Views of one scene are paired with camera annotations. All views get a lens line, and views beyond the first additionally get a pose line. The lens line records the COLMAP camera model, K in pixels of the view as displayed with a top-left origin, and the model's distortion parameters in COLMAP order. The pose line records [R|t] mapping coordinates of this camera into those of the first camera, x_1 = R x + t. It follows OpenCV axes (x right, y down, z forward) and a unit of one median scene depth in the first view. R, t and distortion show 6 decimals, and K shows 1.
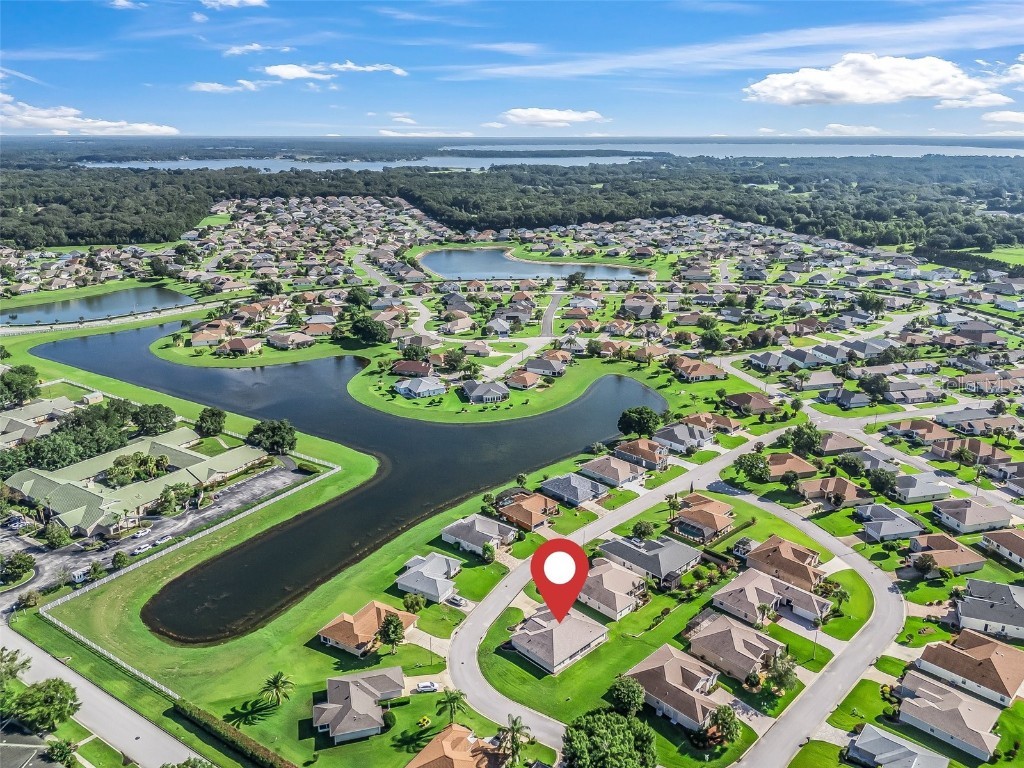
lens RADIAL K [[744.0, 0, 512.0], [0, 744.0, 384.0], [0, 0, 1]] dist [0.067968, -0.048493]
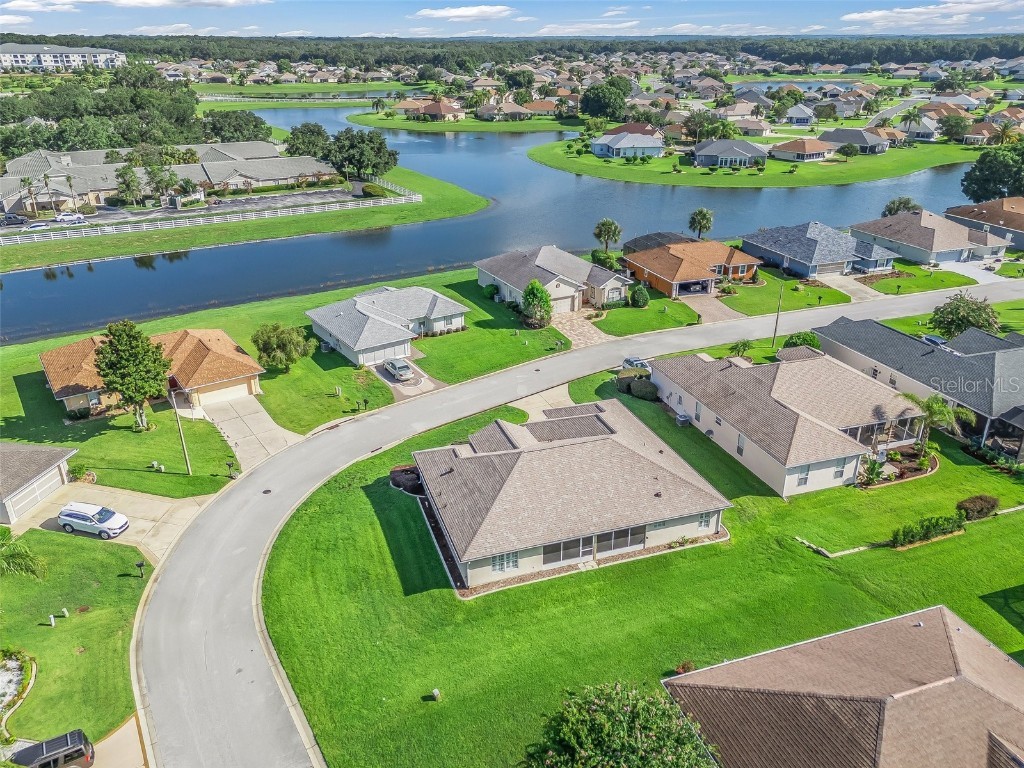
lens RADIAL K [[744.0, 0, 512.0], [0, 744.0, 384.0], [0, 0, 1]] dist [0.067968, -0.048493]
pose [[0.903656, 0.168942, -0.393528, 0.139605], [-0.119253, 0.981823, 0.147657, 0.218468], [0.411320, -0.086502, 0.907377, 0.622928]]
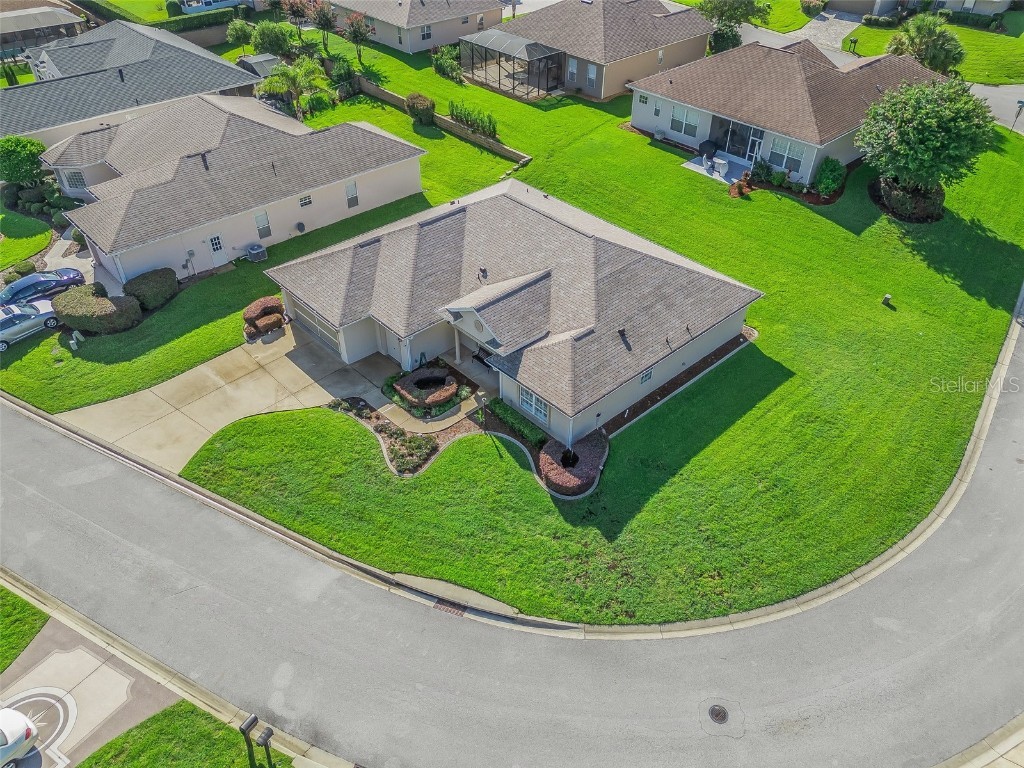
lens RADIAL K [[744.0, 0, 512.0], [0, 744.0, 384.0], [0, 0, 1]] dist [0.067968, -0.048493]
pose [[0.034975, -0.643804, 0.764391, -0.113901], [0.294761, 0.737480, 0.607651, 0.188619], [-0.954931, 0.204060, 0.215562, 0.837995]]
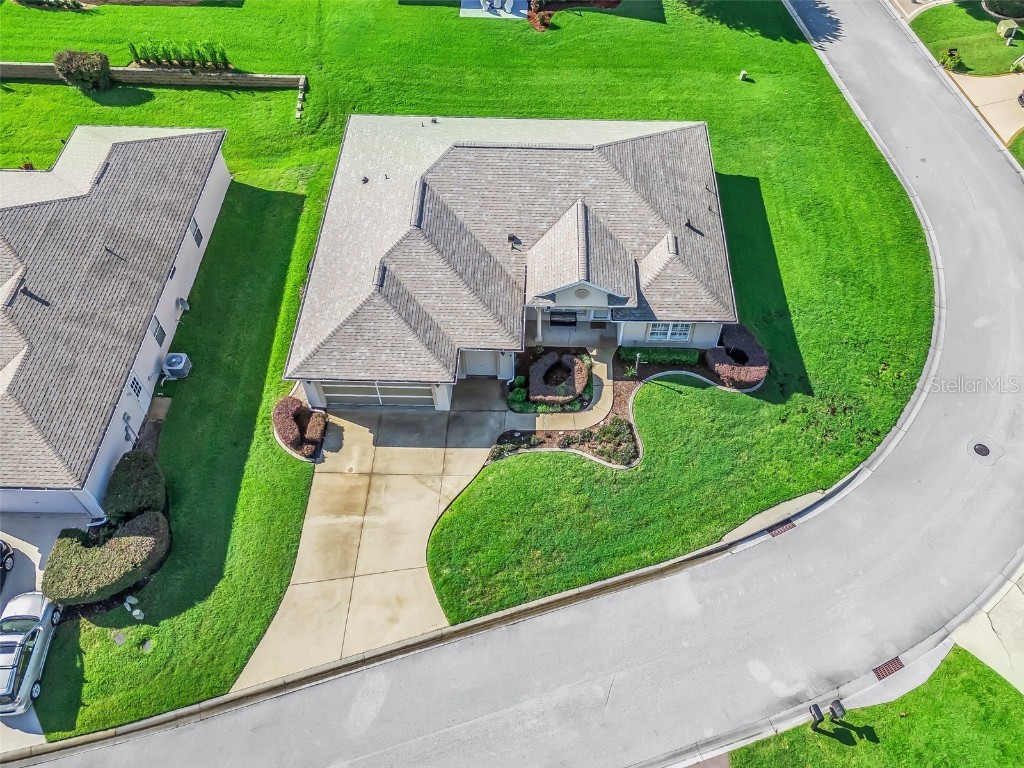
lens RADIAL K [[796.0, 0, 514.7], [0, 796.0, 401.1], [0, 0, 1]] dist [0.072323, -0.060665]
pose [[-0.691541, -0.597218, 0.406326, -0.048098], [0.204464, 0.377669, 0.903084, 0.131038], [-0.692795, 0.707599, -0.139064, 0.930060]]
